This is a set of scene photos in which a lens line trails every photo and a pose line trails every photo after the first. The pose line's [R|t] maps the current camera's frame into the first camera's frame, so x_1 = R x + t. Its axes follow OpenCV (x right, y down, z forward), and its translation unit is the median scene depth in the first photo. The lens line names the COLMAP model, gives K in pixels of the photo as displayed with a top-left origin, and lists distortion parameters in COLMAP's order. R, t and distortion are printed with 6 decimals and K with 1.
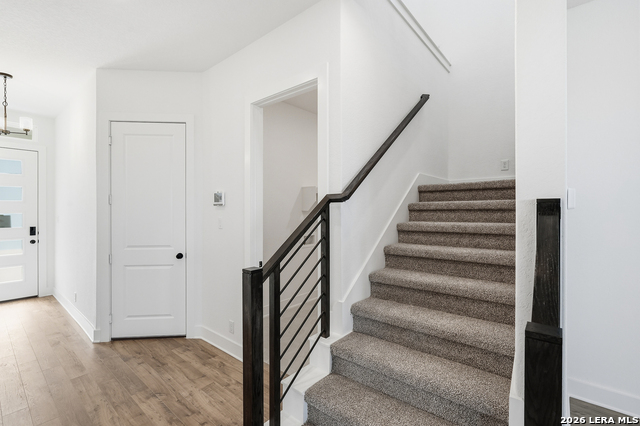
lens RADIAL K [[294.7, 0, 320.8], [0, 294.7, 208.9], [0, 0, 1]] dist [-0.011538, 0.005019]
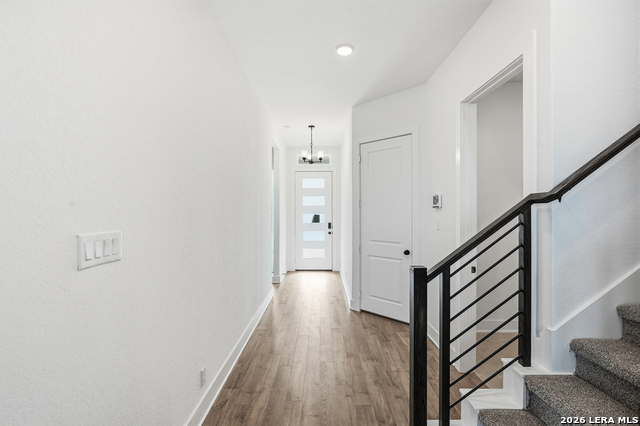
lens RADIAL K [[294.7, 0, 315.4], [0, 294.7, 211.5], [0, 0, 1]] dist [-0.011538, 0.005019]
pose [[0.630748, 0.002710, -0.775983, 0.260283], [0.000924, 0.999991, 0.004243, -0.003766], [0.775987, -0.003393, 0.630740, 0.017472]]
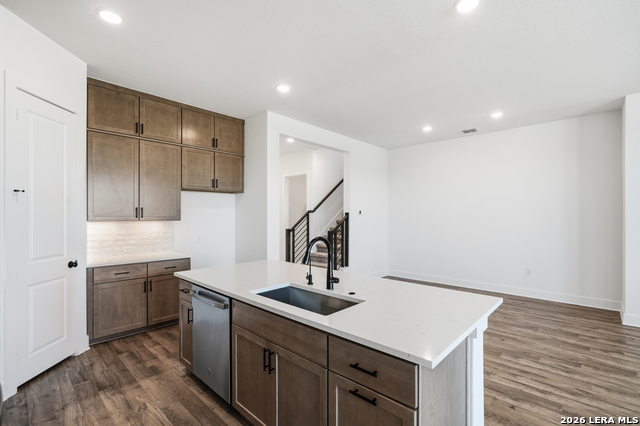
lens RADIAL K [[294.7, 0, 319.2], [0, 294.7, 215.3], [0, 0, 1]] dist [-0.011538, 0.005019]
pose [[0.998732, 0.004449, -0.050150, 0.288412], [-0.004399, 0.999990, 0.001113, 0.002875], [0.050154, -0.000891, 0.998741, -2.185603]]
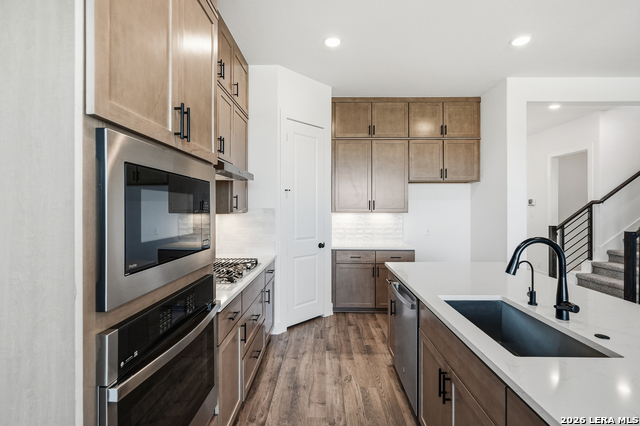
lens RADIAL K [[294.7, 0, 319.3], [0, 294.7, 208.4], [0, 0, 1]] dist [-0.011538, 0.005019]
pose [[0.630389, 0.003902, -0.776270, 0.433531], [-0.001874, 0.999992, 0.003506, 0.008690], [0.776277, -0.000755, 0.630391, -2.013575]]
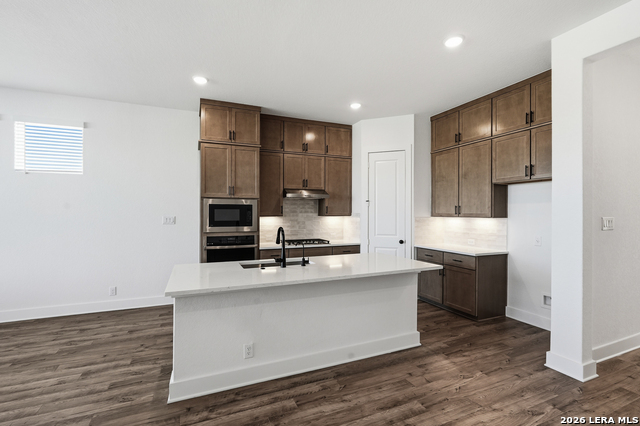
lens RADIAL K [[294.7, 0, 319.7], [0, 294.7, 211.8], [0, 0, 1]] dist [-0.011538, 0.005019]
pose [[-0.448196, -0.000621, -0.893935, 1.353097], [0.002542, 0.999995, -0.001969, 0.007269], [0.893932, -0.003154, -0.448192, -0.502703]]
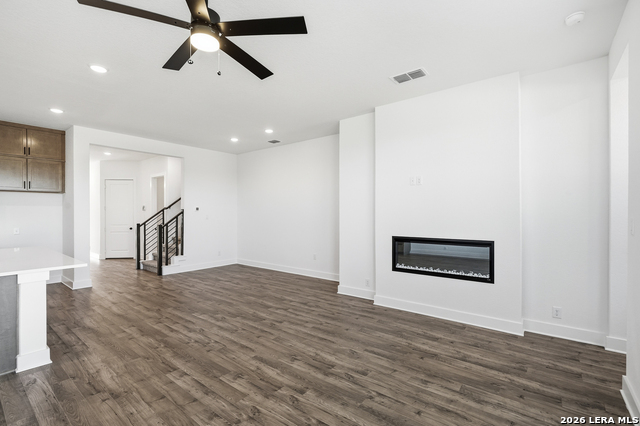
lens RADIAL K [[294.7, 0, 319.6], [0, 294.7, 213.9], [0, 0, 1]] dist [-0.011538, 0.005019]
pose [[0.999647, 0.002303, 0.026455, 1.804228], [-0.002490, 0.999972, 0.007020, 0.004362], [-0.026439, -0.007084, 0.999625, -2.670409]]
